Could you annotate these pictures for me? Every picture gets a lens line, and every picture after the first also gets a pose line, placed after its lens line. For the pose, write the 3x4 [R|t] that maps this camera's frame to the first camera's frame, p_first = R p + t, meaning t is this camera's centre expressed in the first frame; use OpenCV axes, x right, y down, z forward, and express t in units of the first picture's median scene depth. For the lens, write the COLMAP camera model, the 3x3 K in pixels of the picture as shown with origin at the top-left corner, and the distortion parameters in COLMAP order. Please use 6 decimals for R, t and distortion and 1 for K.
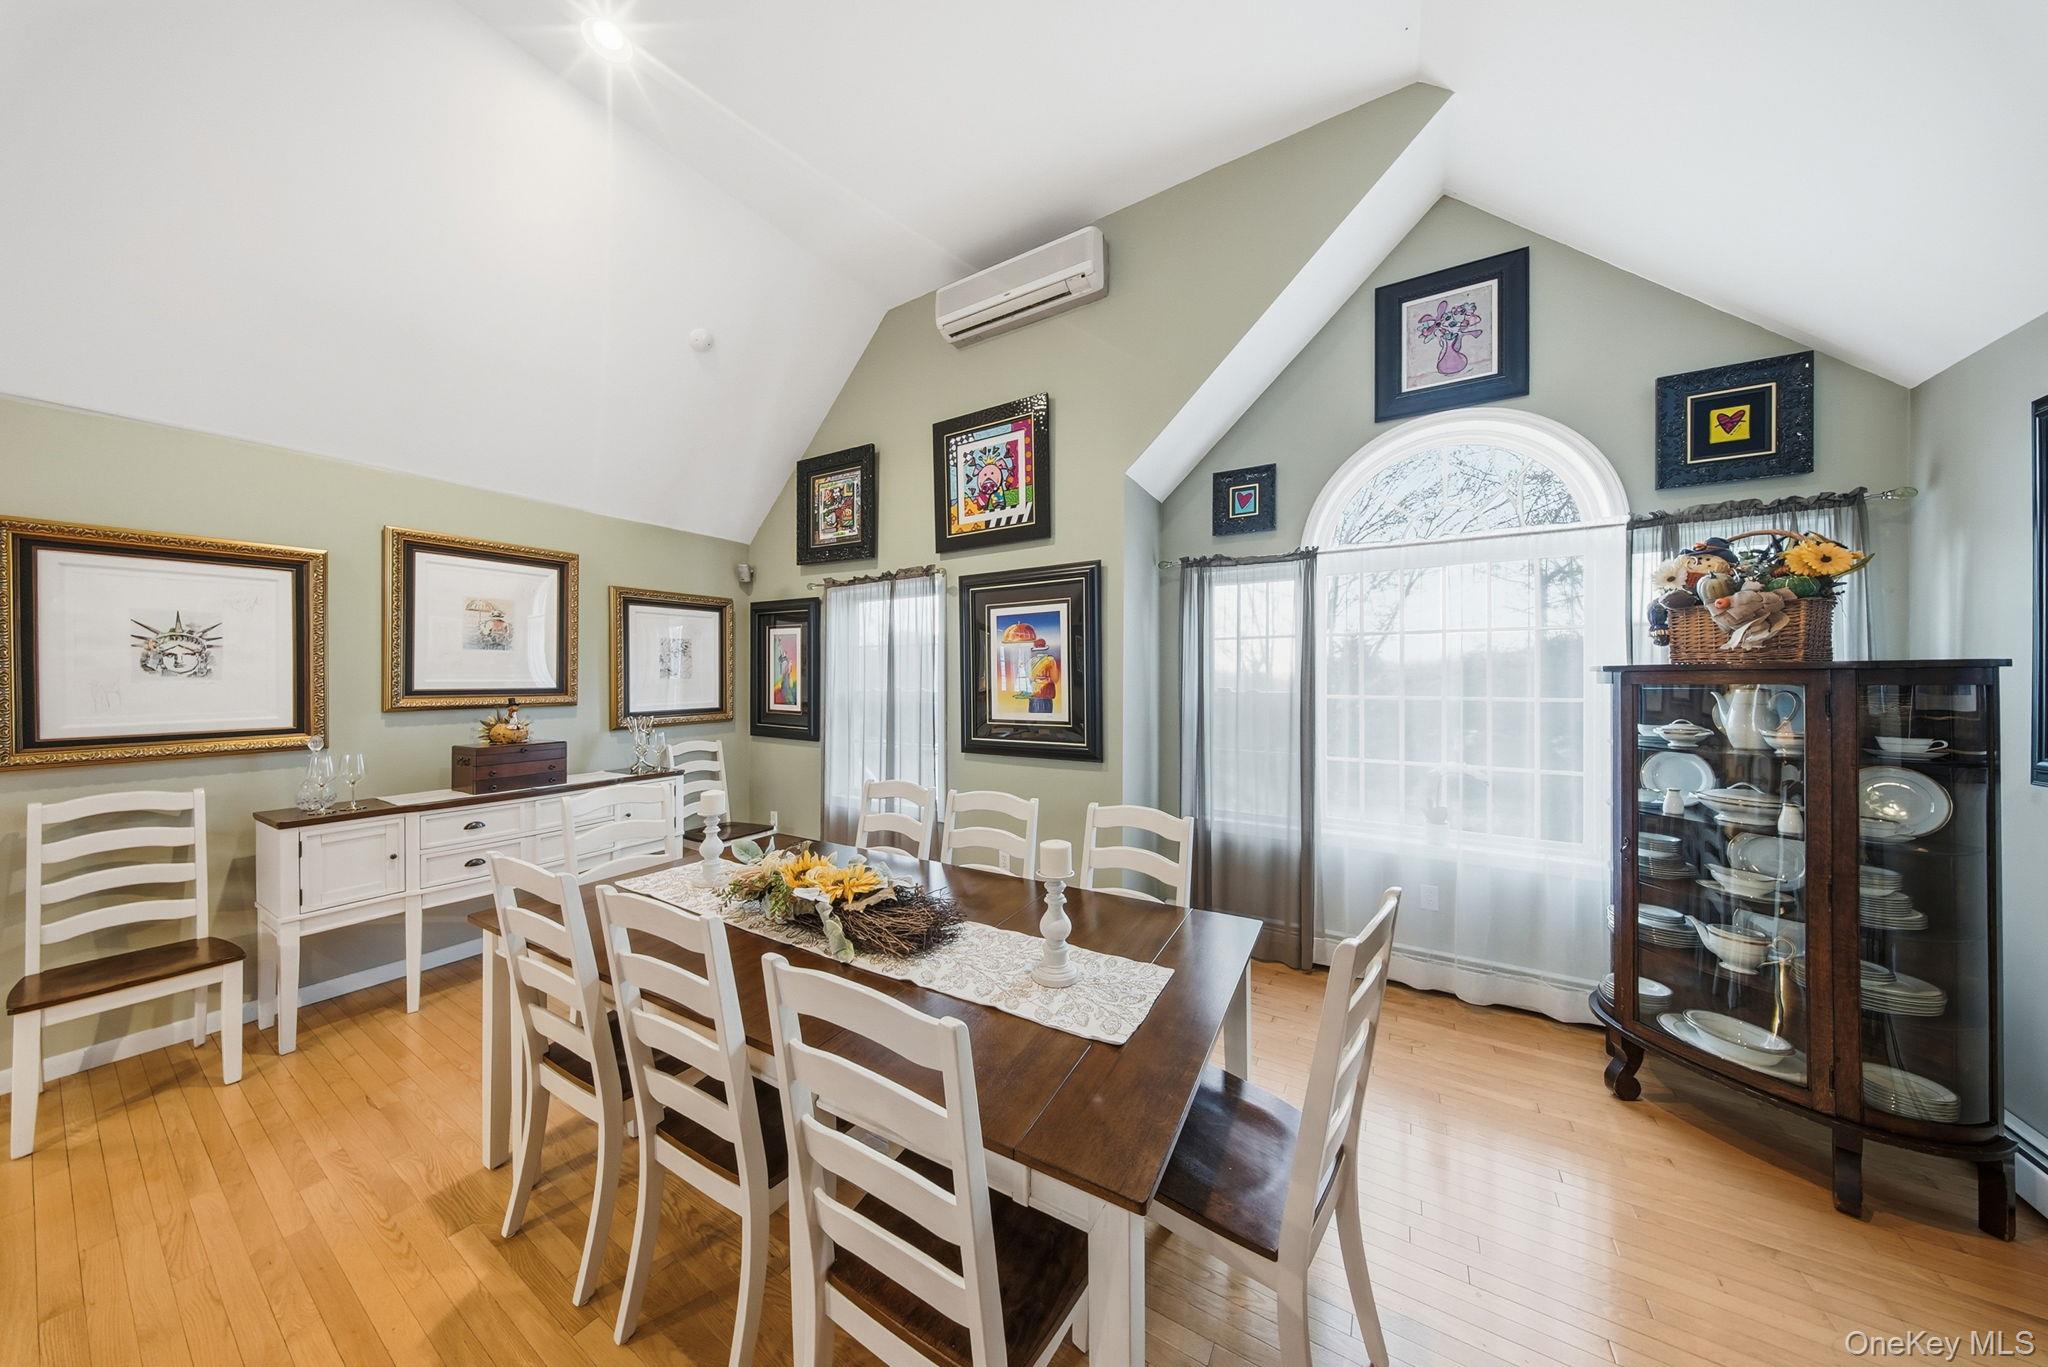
lens RADIAL K [[612.0, 0, 1017.9], [0, 612.0, 679.7], [0, 0, 1]] dist [-0.001195, -0.001125]
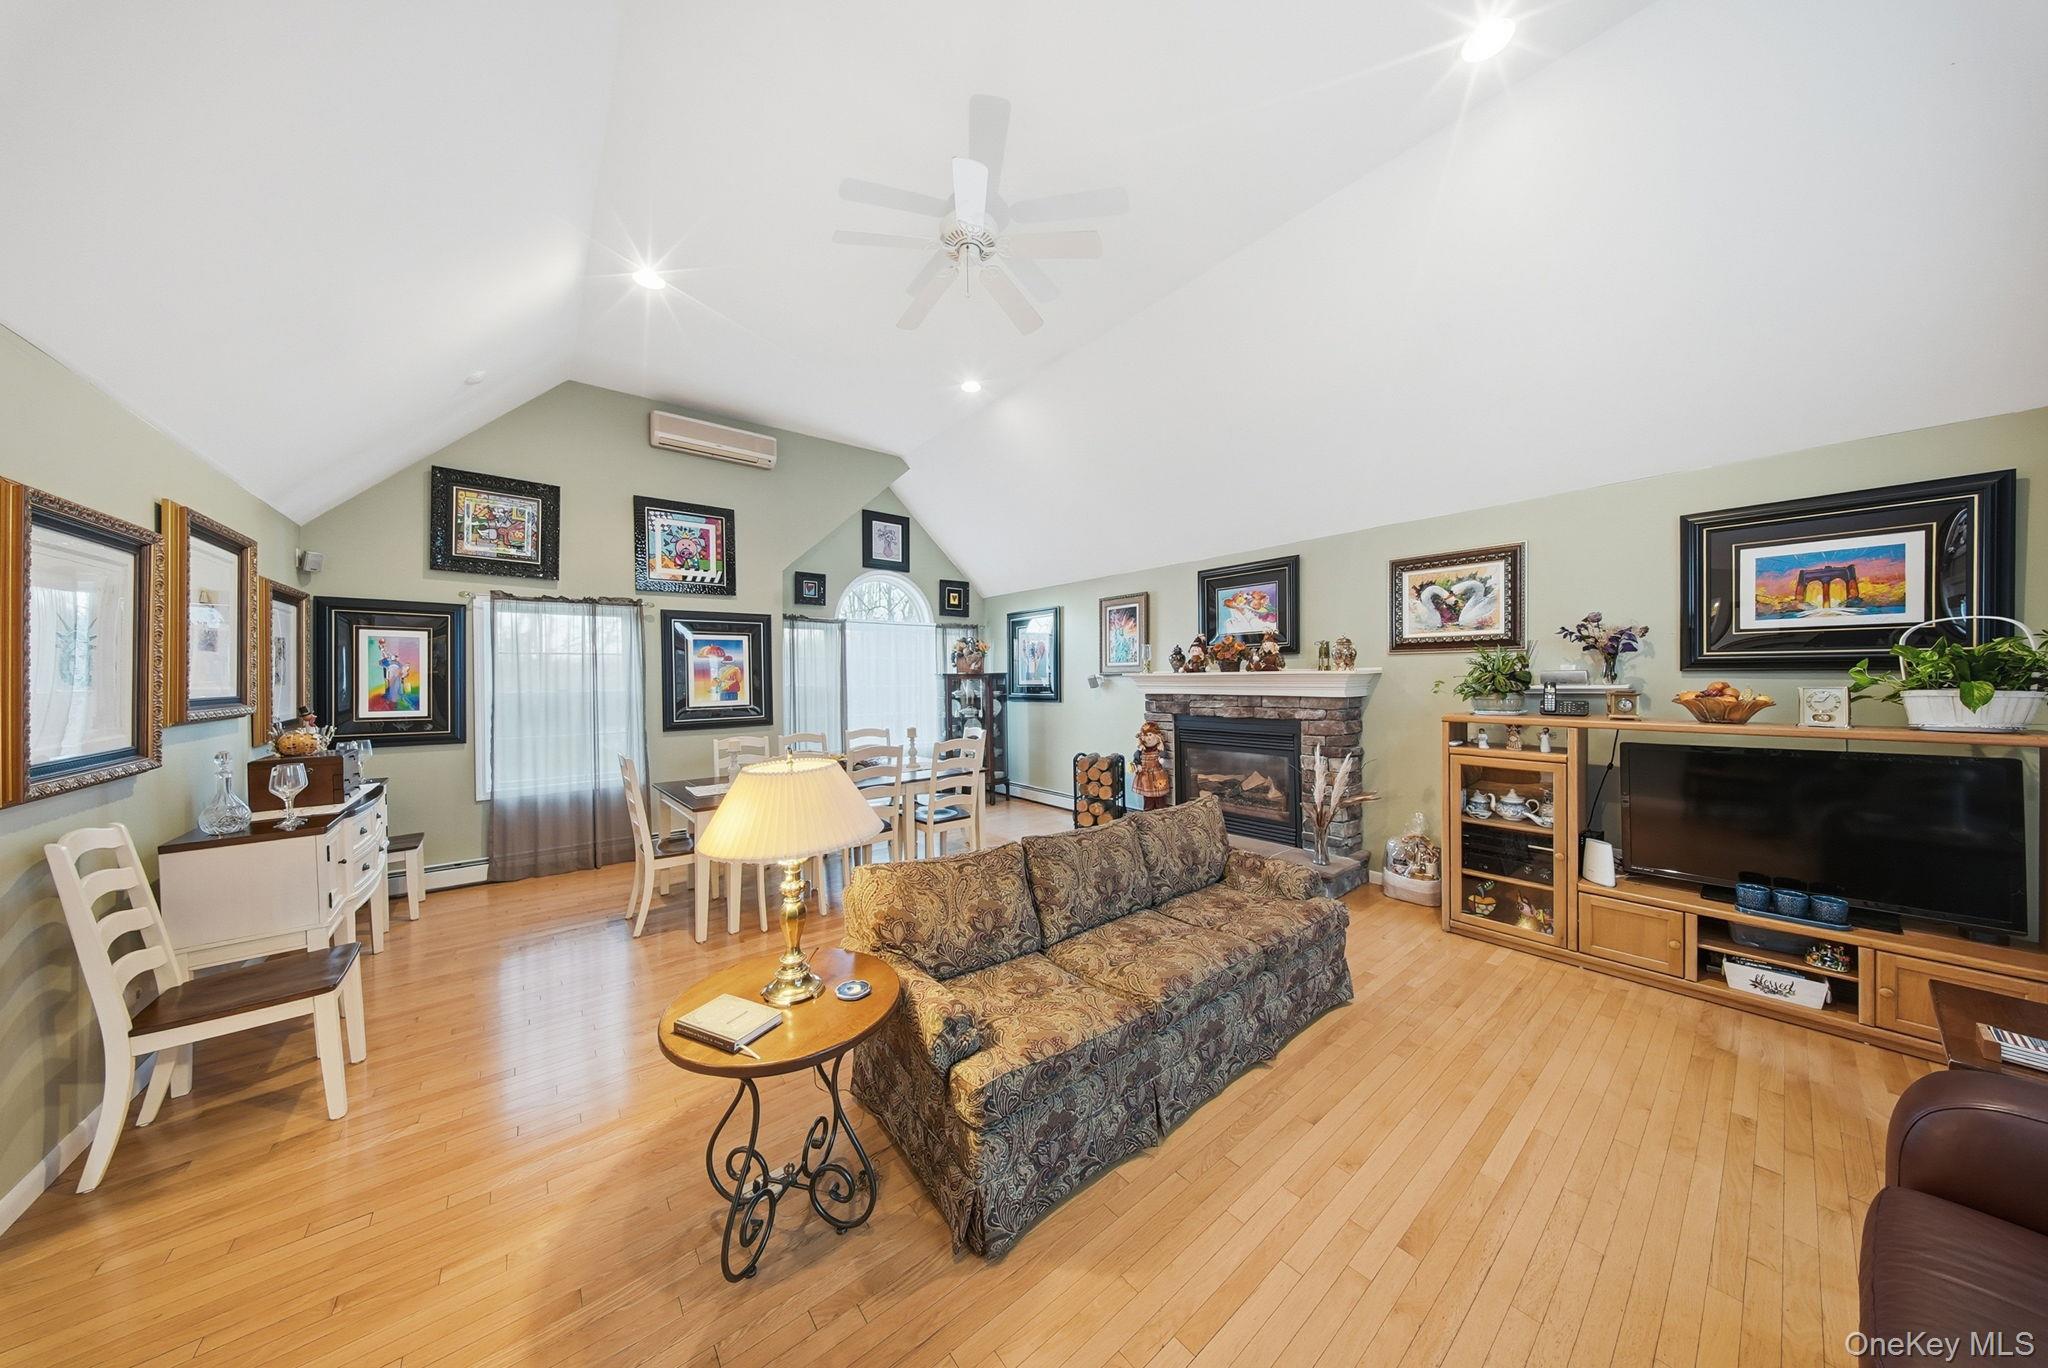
lens RADIAL K [[612.0, 0, 1022.1], [0, 612.0, 684.9], [0, 0, 1]] dist [-0.001195, -0.001125]
pose [[0.340878, -0.015655, 0.939977, -1.247044], [0.012524, 0.999848, 0.012110, 0.001808], [-0.940024, 0.007645, 0.341023, -0.309940]]
